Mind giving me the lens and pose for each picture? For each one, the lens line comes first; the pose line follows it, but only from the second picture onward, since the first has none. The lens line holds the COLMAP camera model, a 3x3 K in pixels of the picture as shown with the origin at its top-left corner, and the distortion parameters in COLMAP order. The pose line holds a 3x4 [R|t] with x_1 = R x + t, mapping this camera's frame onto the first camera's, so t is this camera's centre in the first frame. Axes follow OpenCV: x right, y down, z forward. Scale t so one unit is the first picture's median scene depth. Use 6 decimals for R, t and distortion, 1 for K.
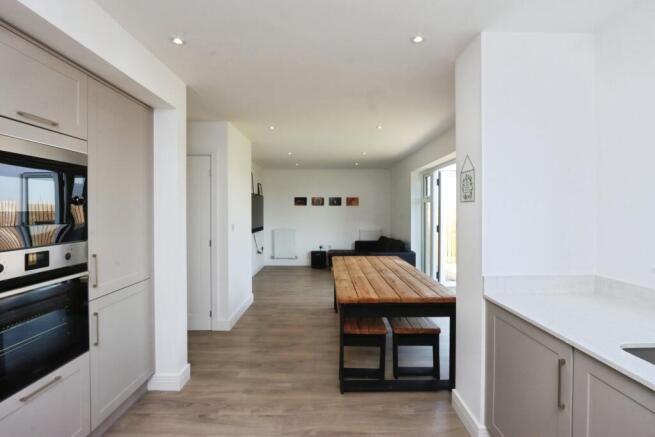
lens RADIAL K [[312.9, 0, 327.5], [0, 312.9, 219.5], [0, 0, 1]] dist [-0.017220, 0.001906]
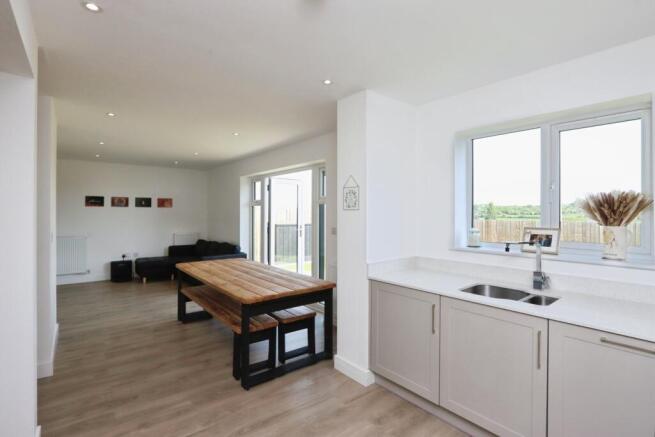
lens RADIAL K [[312.9, 0, 332.3], [0, 312.9, 218.3], [0, 0, 1]] dist [-0.017220, 0.001906]
pose [[0.778527, -0.006572, 0.627577, -0.215095], [0.011580, 0.999925, -0.003893, -0.007415], [-0.627504, 0.010298, 0.778545, -0.000799]]
